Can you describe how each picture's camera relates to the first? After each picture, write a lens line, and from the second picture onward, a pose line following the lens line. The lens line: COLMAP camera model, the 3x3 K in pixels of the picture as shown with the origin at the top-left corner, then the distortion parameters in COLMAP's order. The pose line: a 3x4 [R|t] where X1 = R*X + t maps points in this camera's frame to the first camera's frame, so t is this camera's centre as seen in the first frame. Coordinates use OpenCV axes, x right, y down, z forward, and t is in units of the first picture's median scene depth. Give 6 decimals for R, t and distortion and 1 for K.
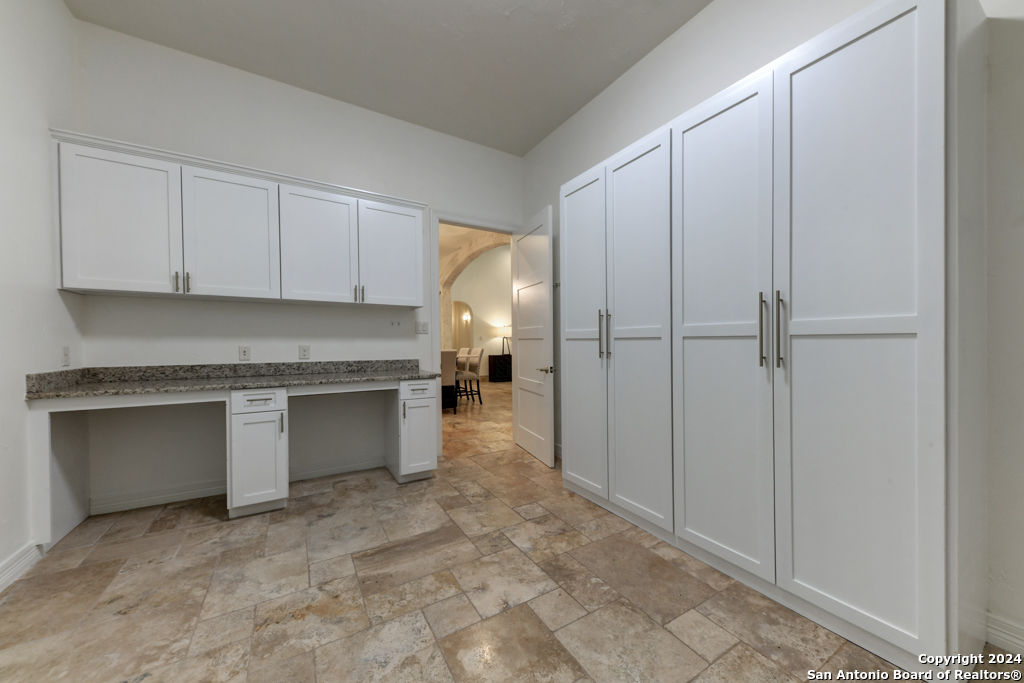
lens RADIAL K [[365.4, 0, 515.2], [0, 365.4, 339.6], [0, 0, 1]] dist [0.013309, -0.007023]
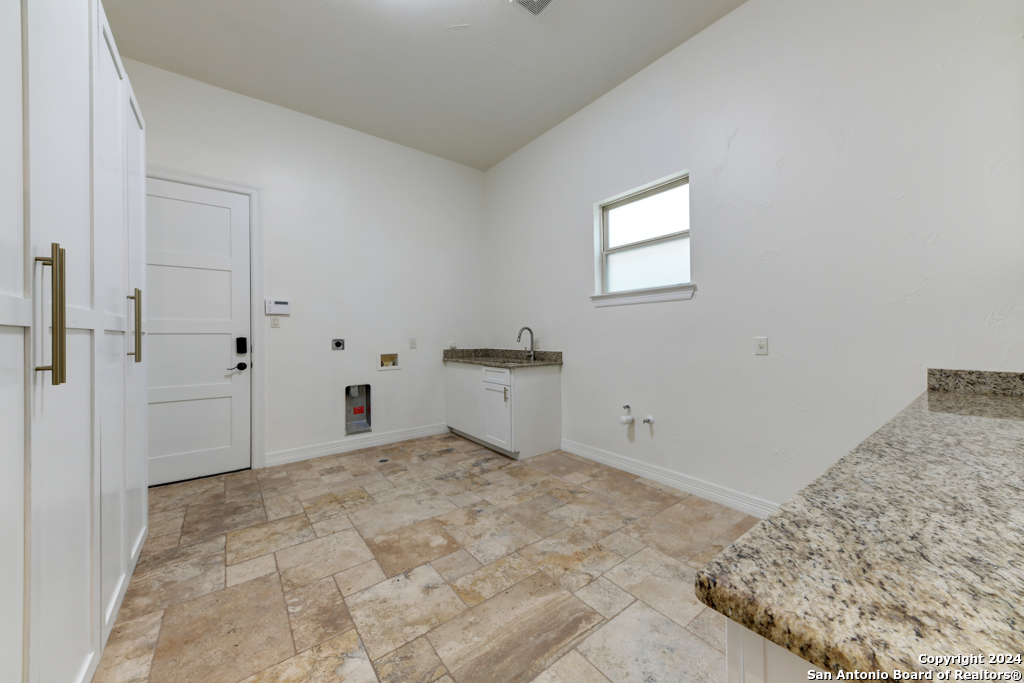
lens RADIAL K [[365.4, 0, 515.2], [0, 365.4, 339.6], [0, 0, 1]] dist [0.013309, -0.007023]
pose [[-0.993070, 0.006054, -0.117369, -0.201986], [0.005536, 0.999973, 0.004739, 0.014192], [0.117395, 0.004057, -0.993077, 1.940396]]
